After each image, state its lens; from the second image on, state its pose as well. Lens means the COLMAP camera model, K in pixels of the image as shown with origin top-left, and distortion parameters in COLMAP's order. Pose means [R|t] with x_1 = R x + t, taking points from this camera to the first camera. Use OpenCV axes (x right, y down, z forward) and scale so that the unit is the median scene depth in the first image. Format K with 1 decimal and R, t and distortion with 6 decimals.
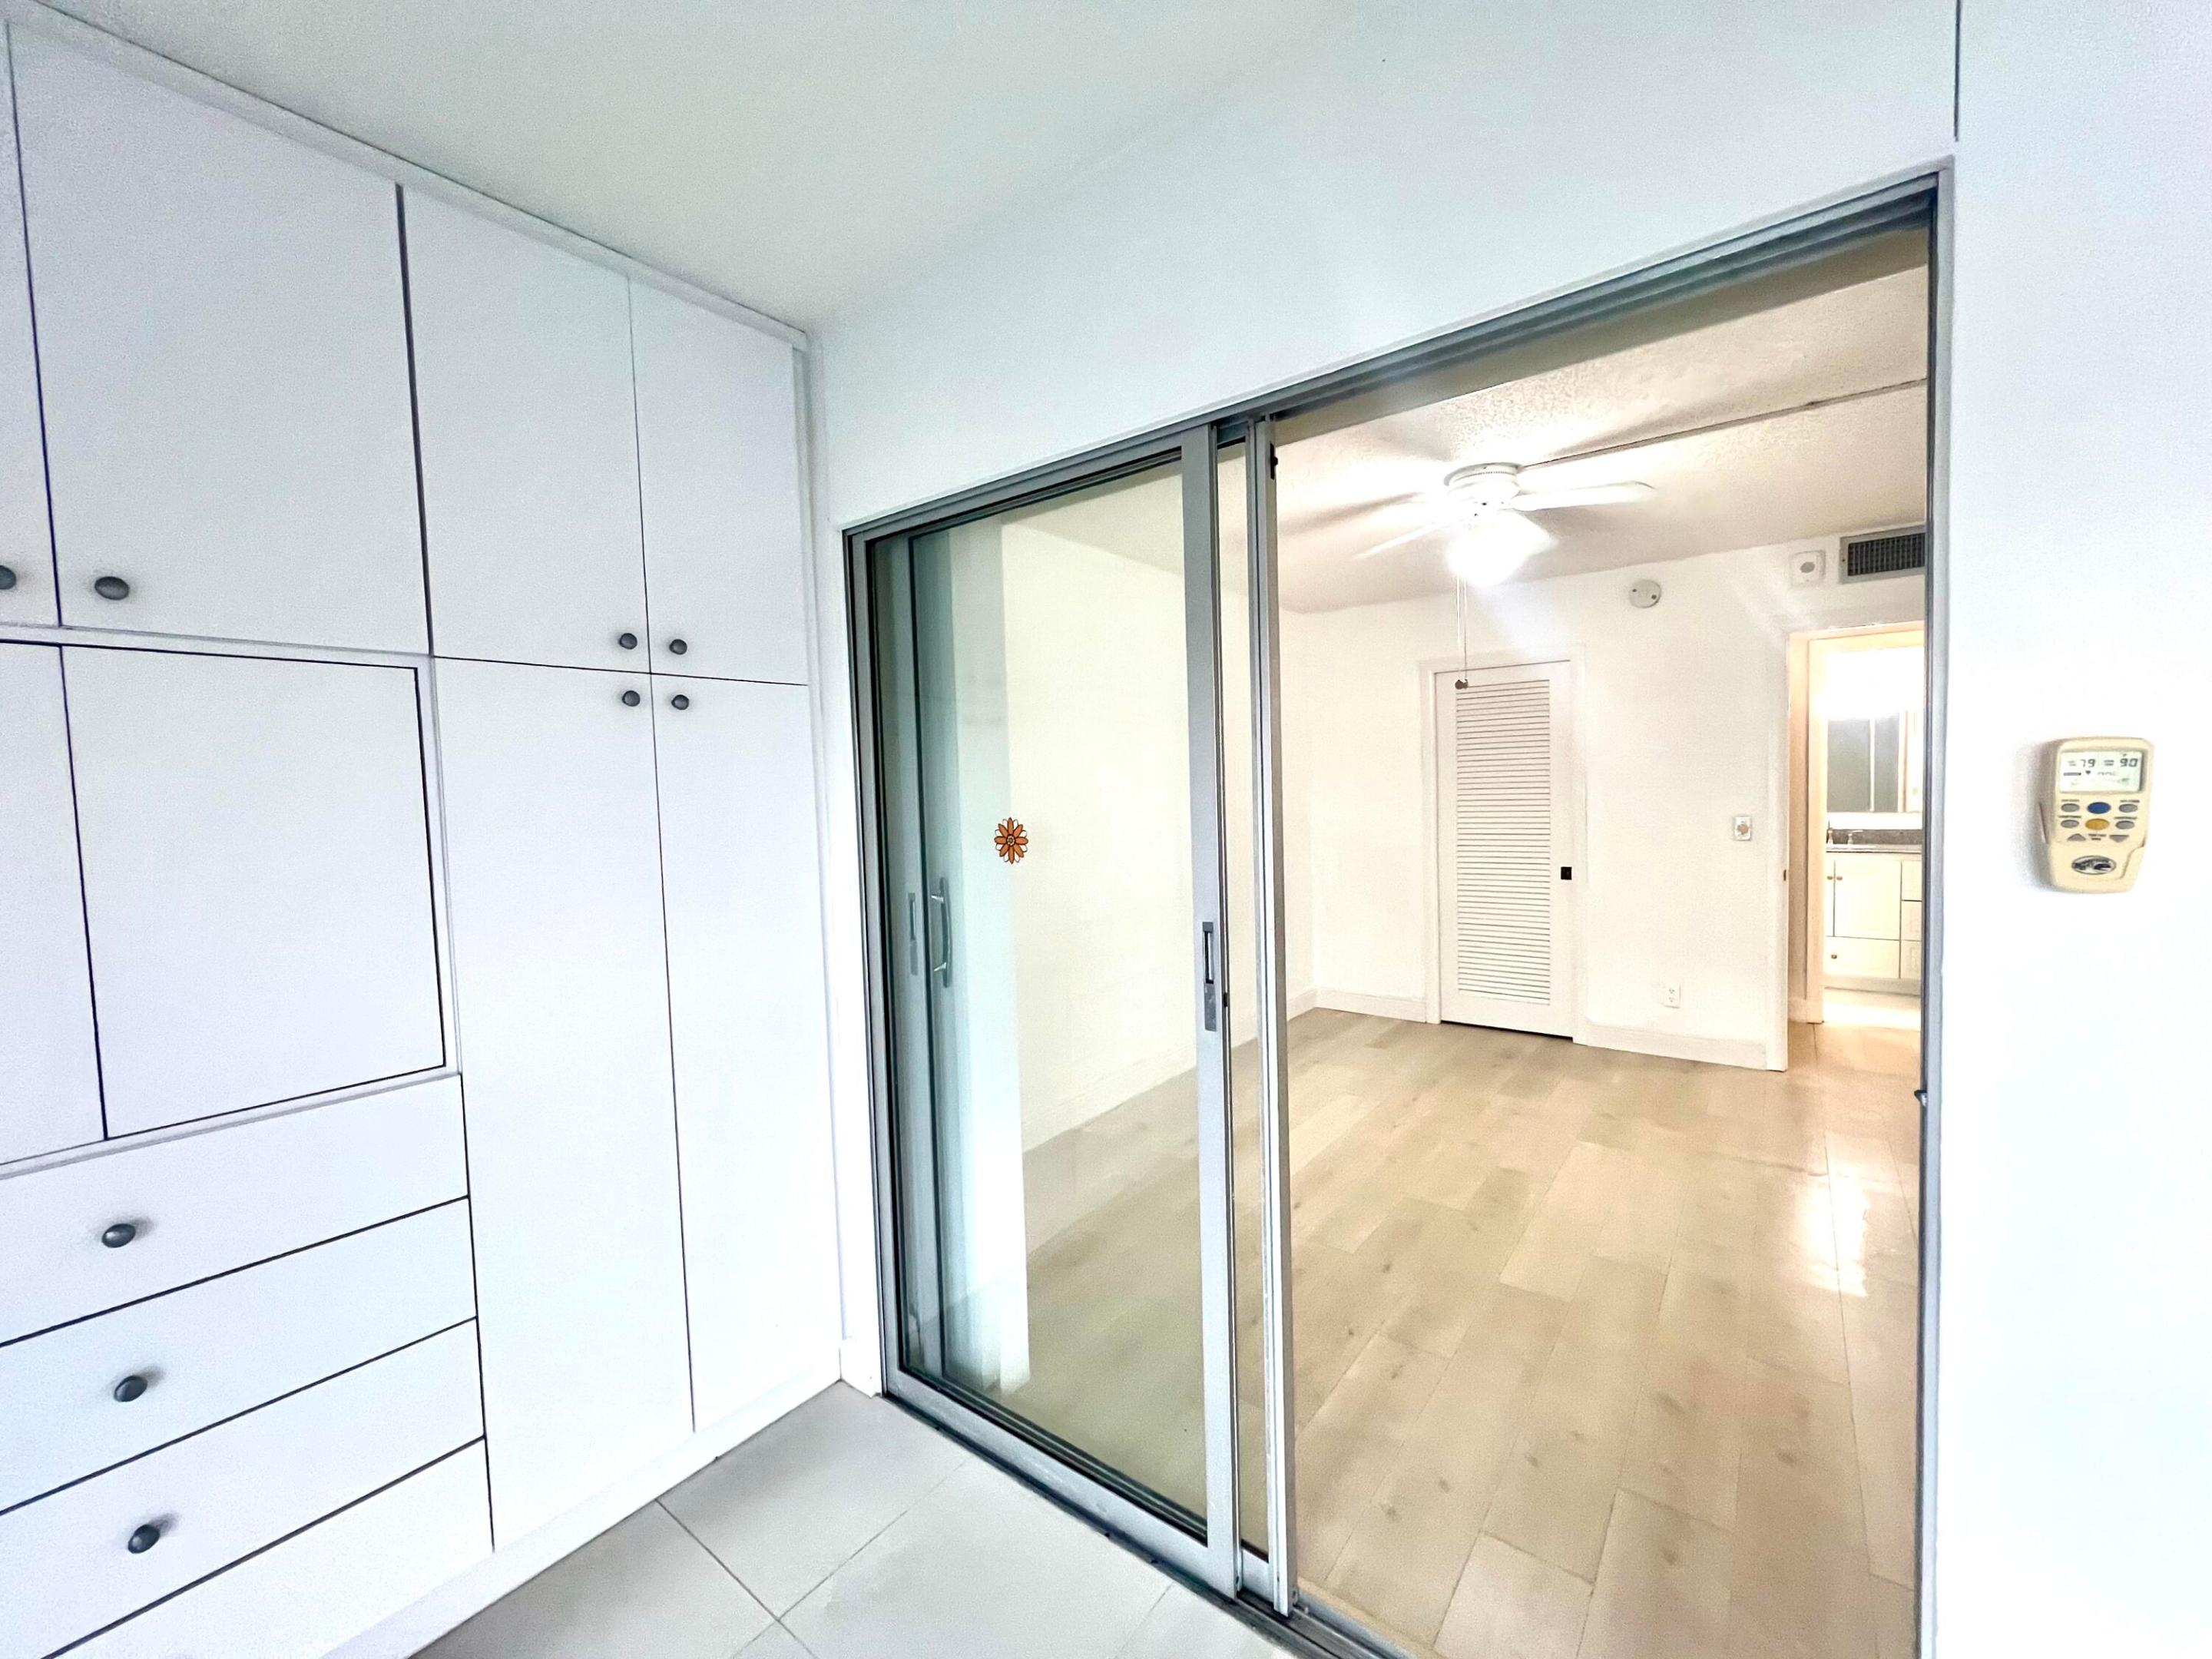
lens RADIAL K [[887.0, 0, 1099.3], [0, 887.0, 830.3], [0, 0, 1]] dist [-0.004138, 0.000984]
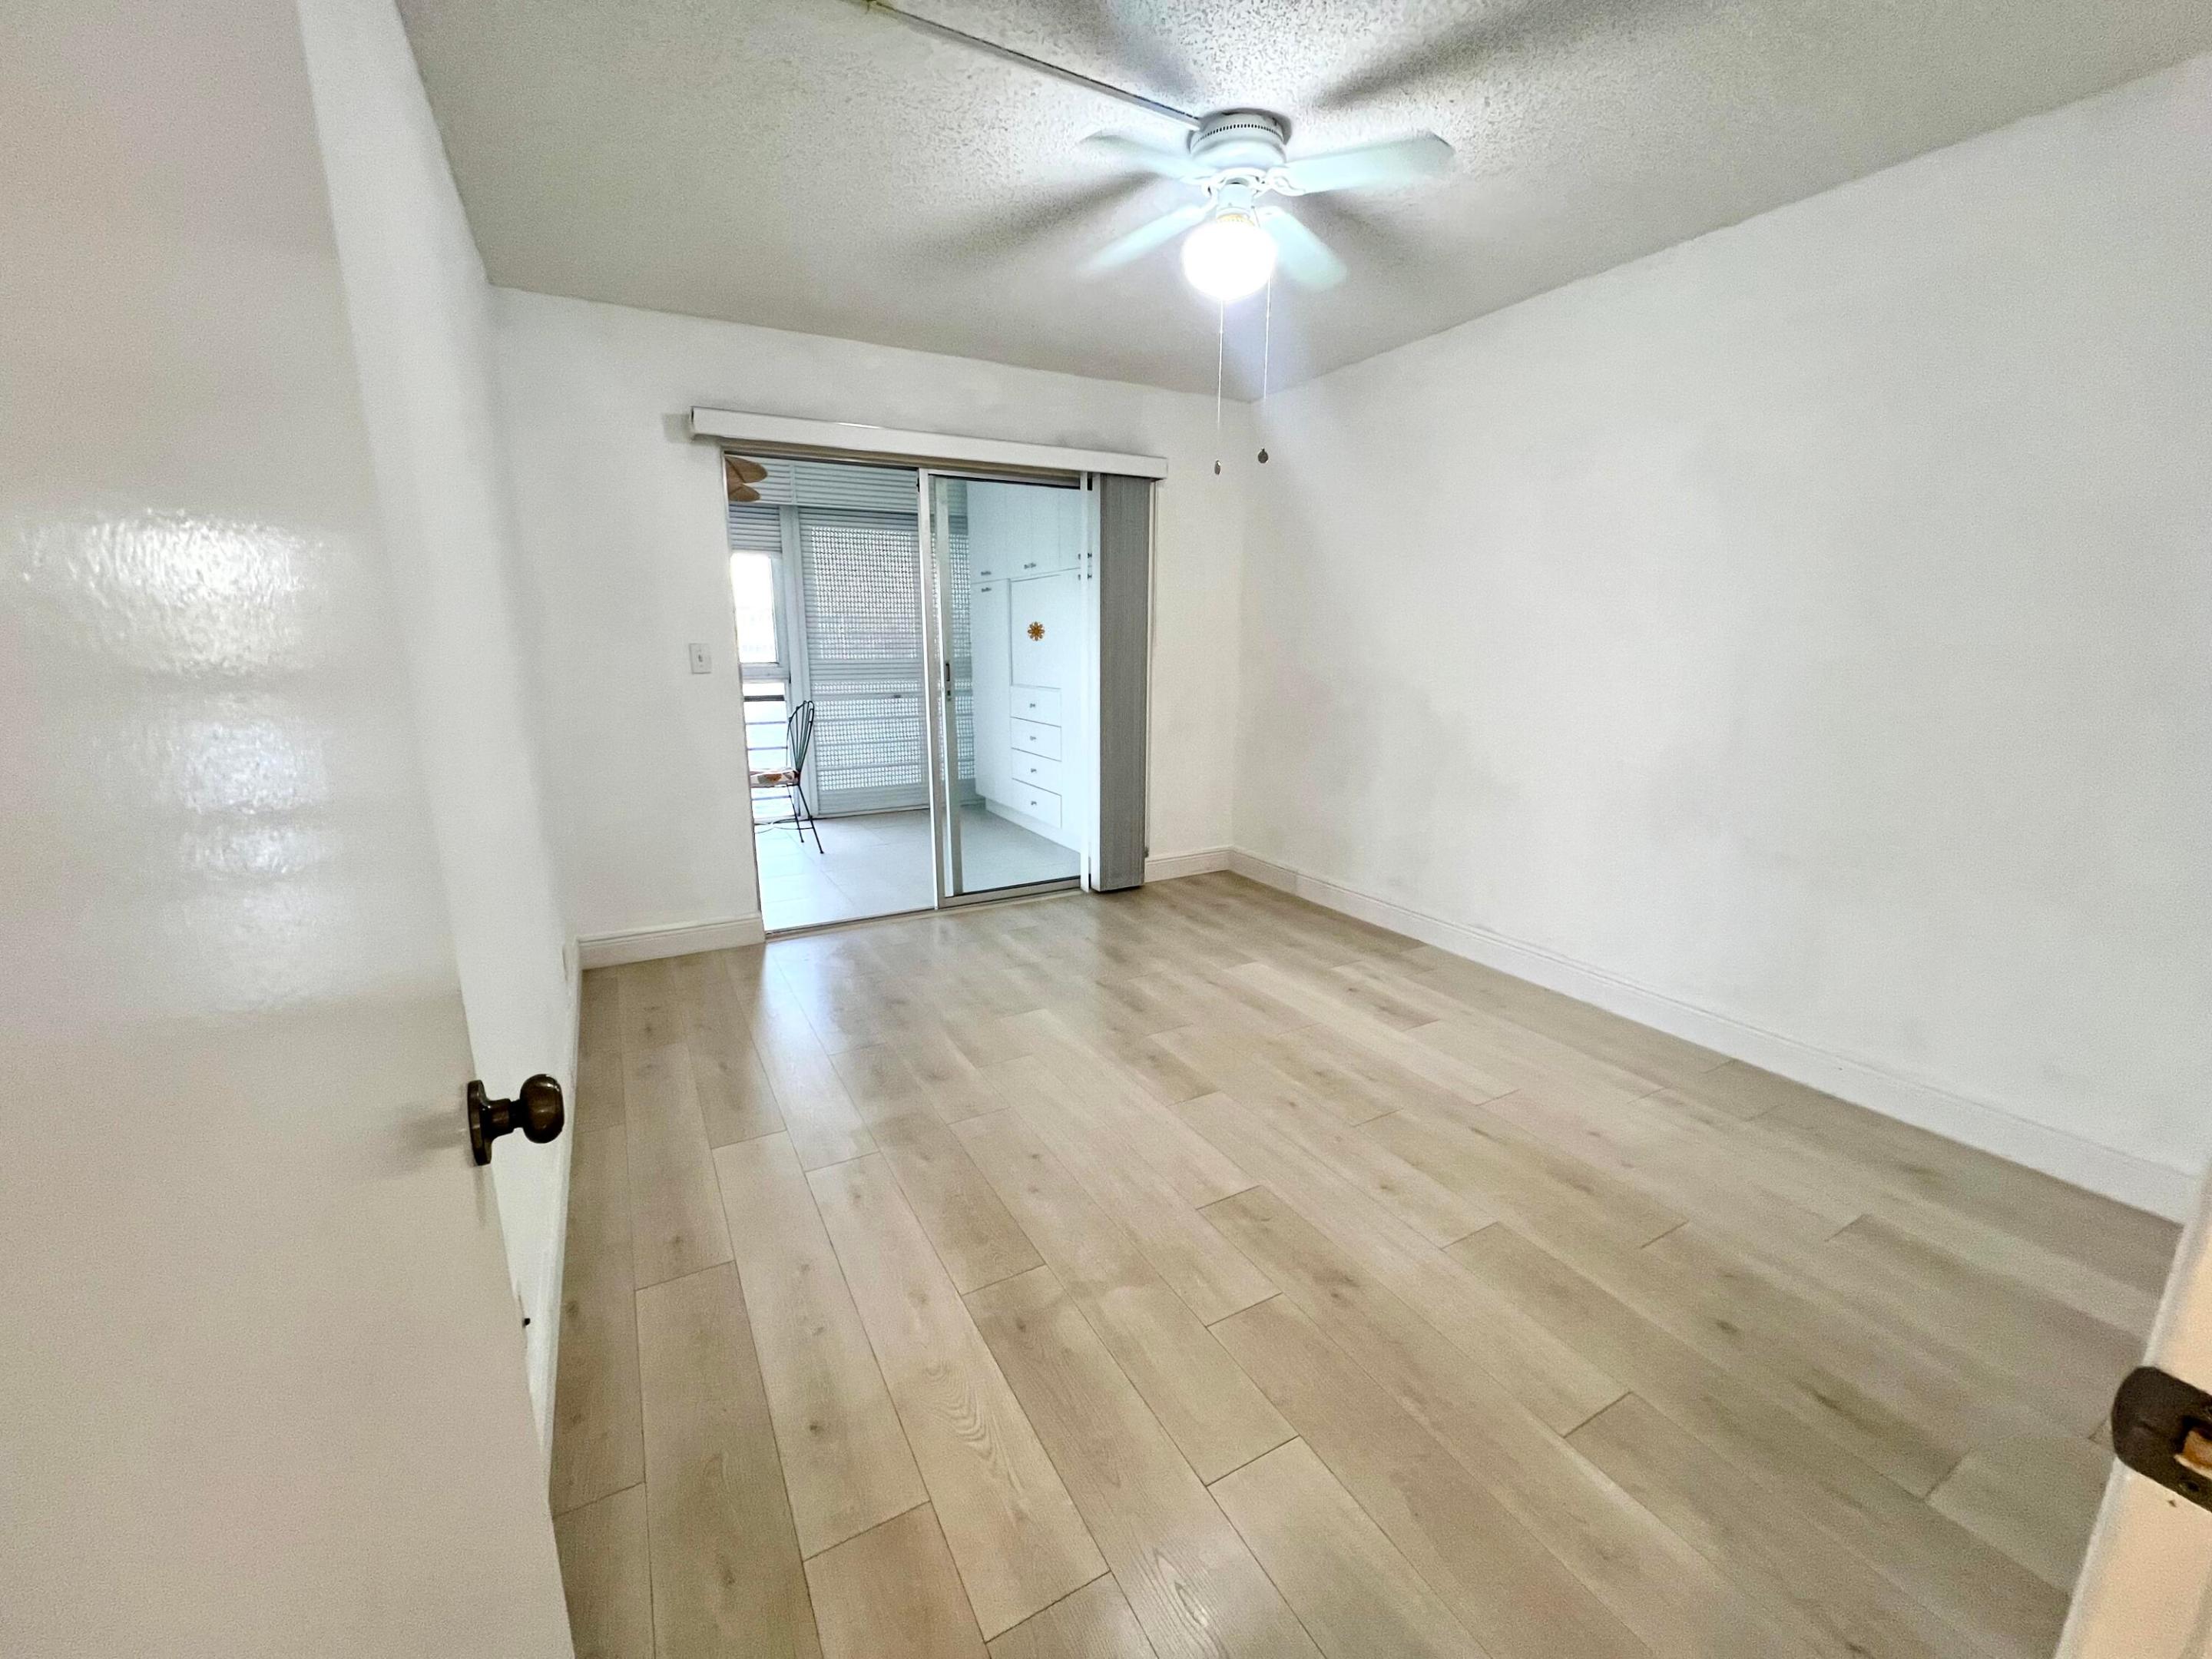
lens RADIAL K [[879.2, 0, 1110.8], [0, 879.2, 829.9], [0, 0, 1]] dist [-0.003462, 0.000315]
pose [[-0.383004, 0.225716, -0.895745, 0.900290], [-0.033462, 0.965661, 0.257642, -0.038423], [0.923140, 0.128652, -0.362299, 0.916887]]
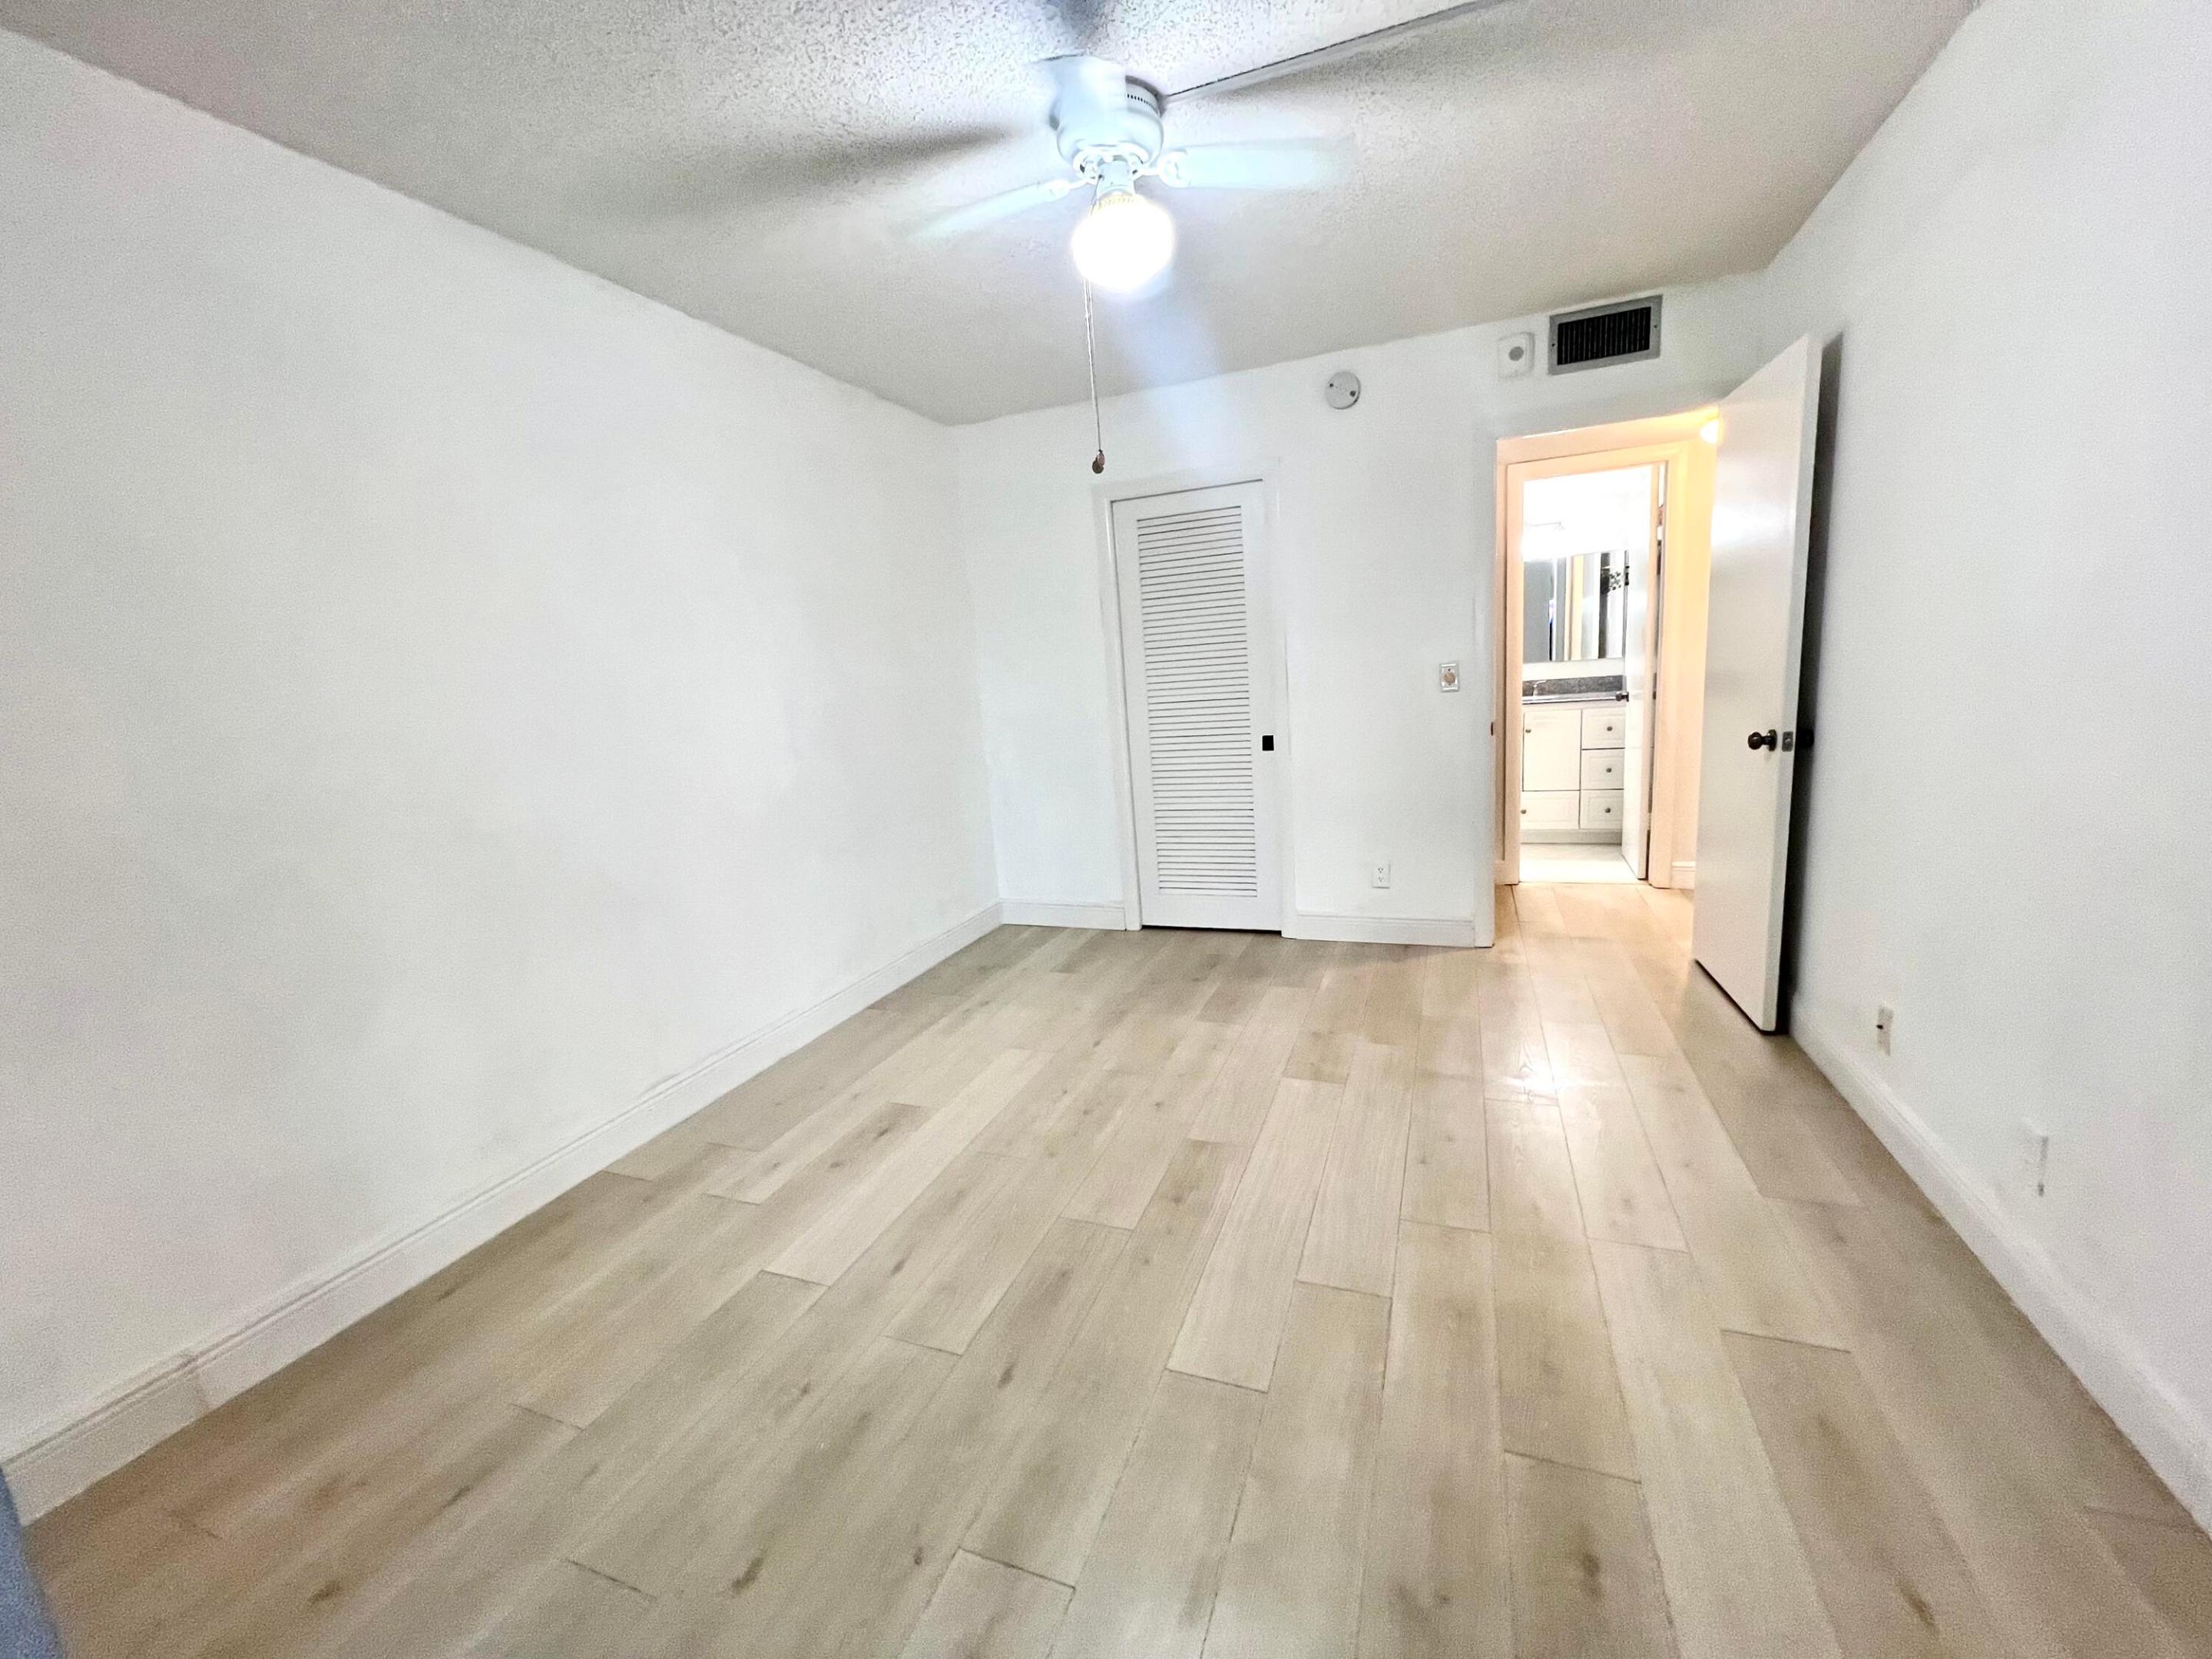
lens RADIAL K [[887.0, 0, 1095.2], [0, 887.0, 818.6], [0, 0, 1]] dist [-0.004138, 0.000984]
pose [[0.961080, -0.085059, 0.262851, 0.158544], [0.056600, 0.991865, 0.114018, 0.016214], [-0.270411, -0.094703, 0.958076, 0.257214]]
